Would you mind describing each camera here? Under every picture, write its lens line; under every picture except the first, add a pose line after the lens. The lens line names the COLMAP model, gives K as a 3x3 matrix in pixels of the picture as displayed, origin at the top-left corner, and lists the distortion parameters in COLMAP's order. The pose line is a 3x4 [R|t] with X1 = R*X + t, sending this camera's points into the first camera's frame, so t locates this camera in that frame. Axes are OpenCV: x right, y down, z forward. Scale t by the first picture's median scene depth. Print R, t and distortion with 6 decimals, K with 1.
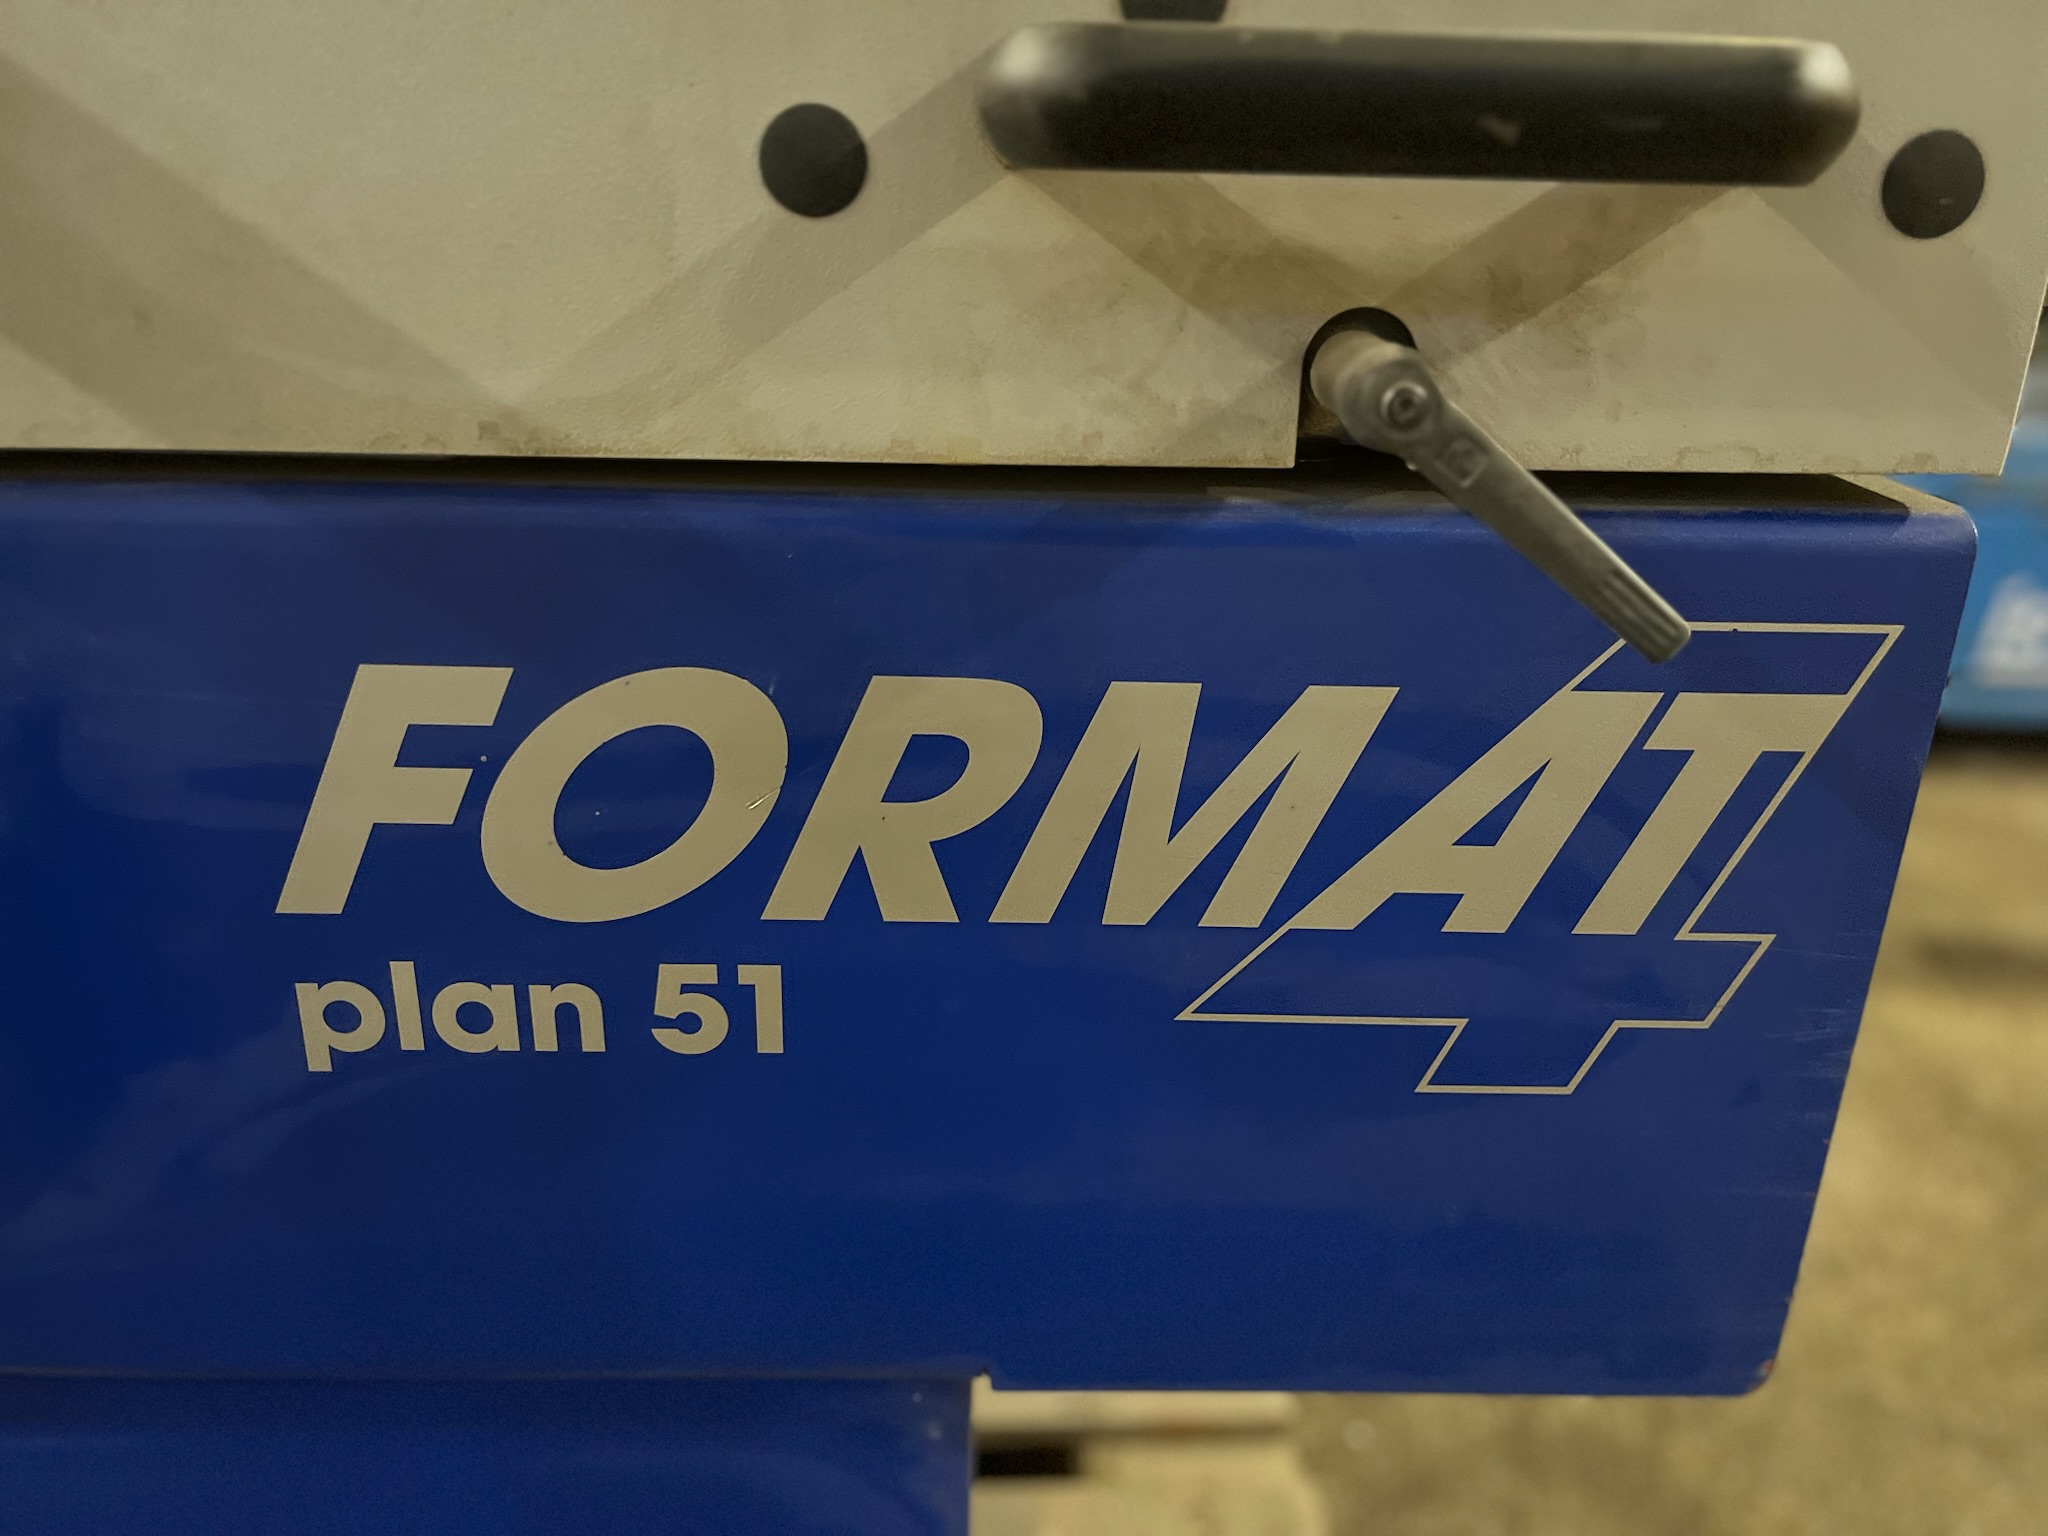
lens RADIAL K [[1551.8, 0, 1028.3], [0, 1551.8, 768.1], [0, 0, 1]] dist [0.047578, -0.088208]
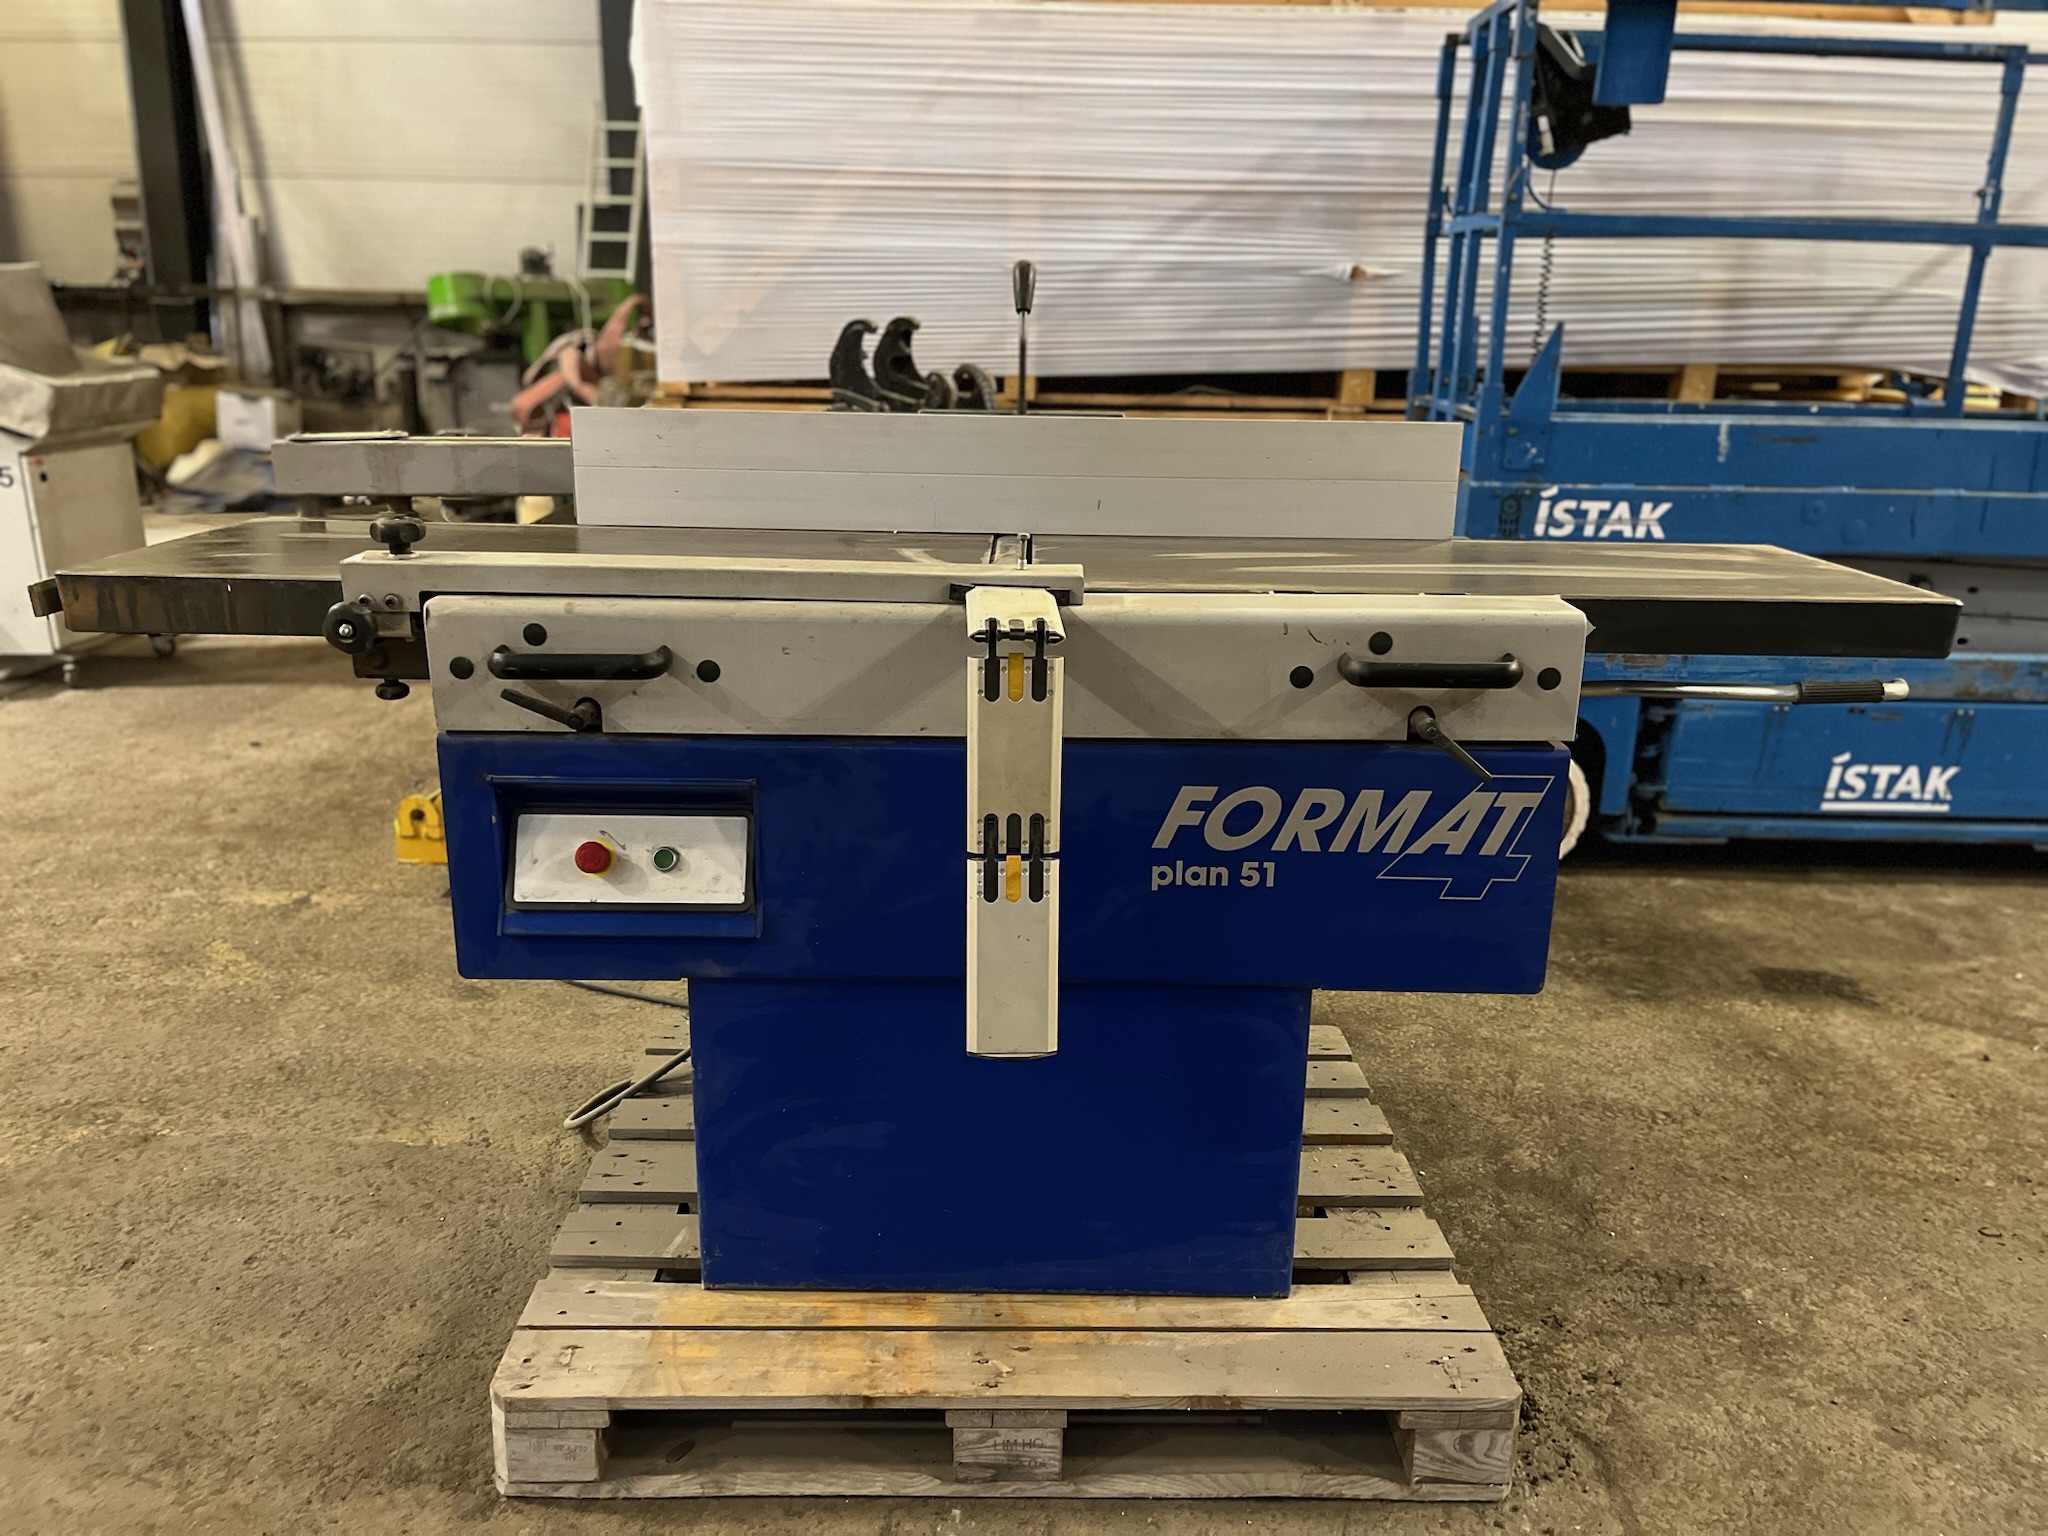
lens RADIAL K [[1551.8, 0, 1022.9], [0, 1551.8, 766.4], [0, 0, 1]] dist [0.047578, -0.088208]
pose [[0.999606, -0.001873, -0.028014, -0.702656], [-0.000434, 0.996621, -0.082132, 0.213054], [0.028073, 0.082112, 0.996228, -3.022376]]
